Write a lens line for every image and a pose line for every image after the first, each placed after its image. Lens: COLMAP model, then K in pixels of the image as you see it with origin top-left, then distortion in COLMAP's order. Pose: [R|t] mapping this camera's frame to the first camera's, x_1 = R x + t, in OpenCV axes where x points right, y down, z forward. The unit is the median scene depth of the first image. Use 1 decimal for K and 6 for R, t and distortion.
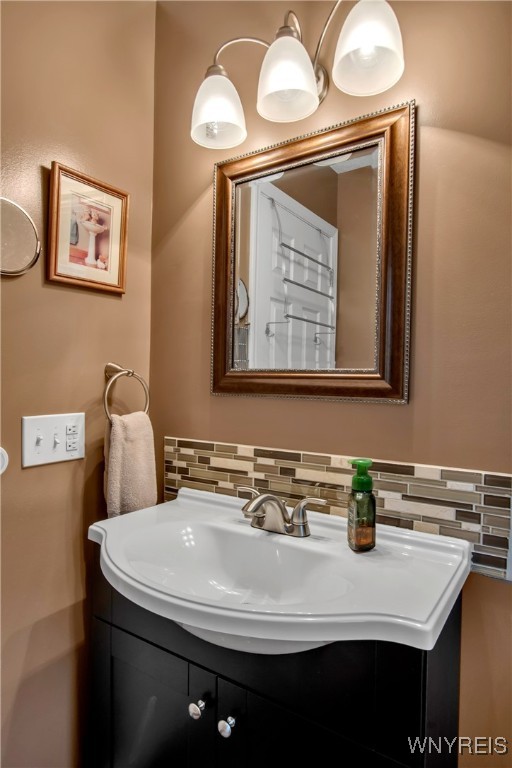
lens RADIAL K [[460.3, 0, 255.9], [0, 460.3, 412.4], [0, 0, 1]] dist [-0.003409, -0.000265]
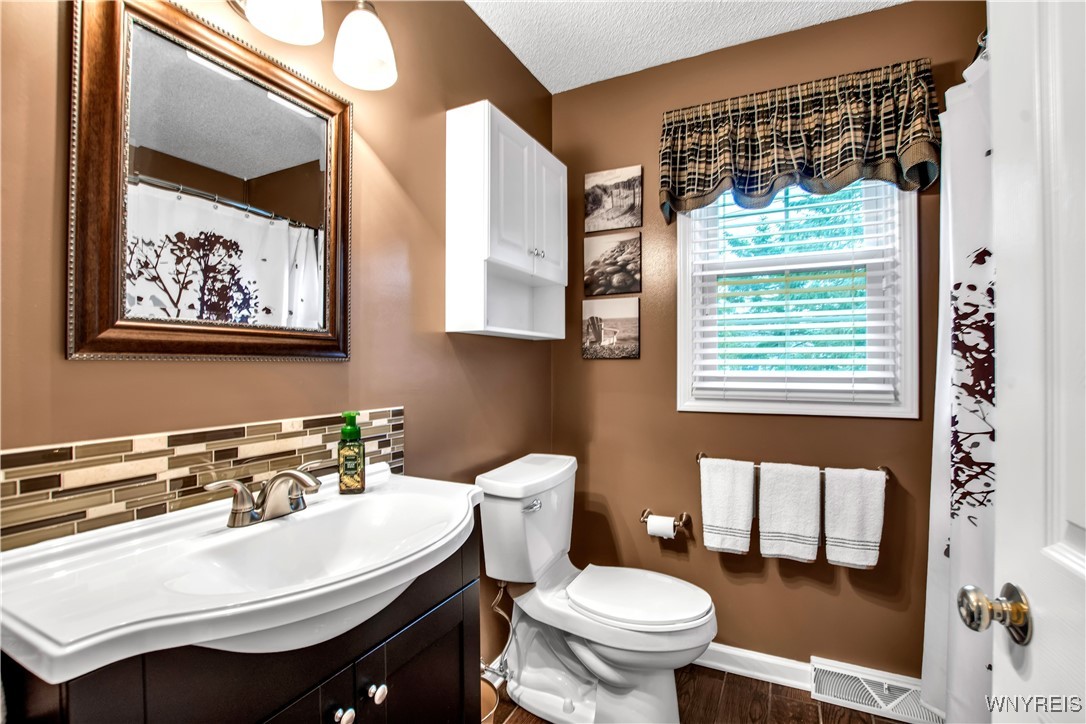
lens RADIAL K [[495.9, 0, 549.8], [0, 495.9, 363.0], [0, 0, 1]] dist [-0.029180, 0.000575]
pose [[-0.128192, -0.037109, 0.991055, -0.813049], [0.028286, 0.998756, 0.041057, -0.043233], [-0.991346, 0.033296, -0.126983, 0.556195]]
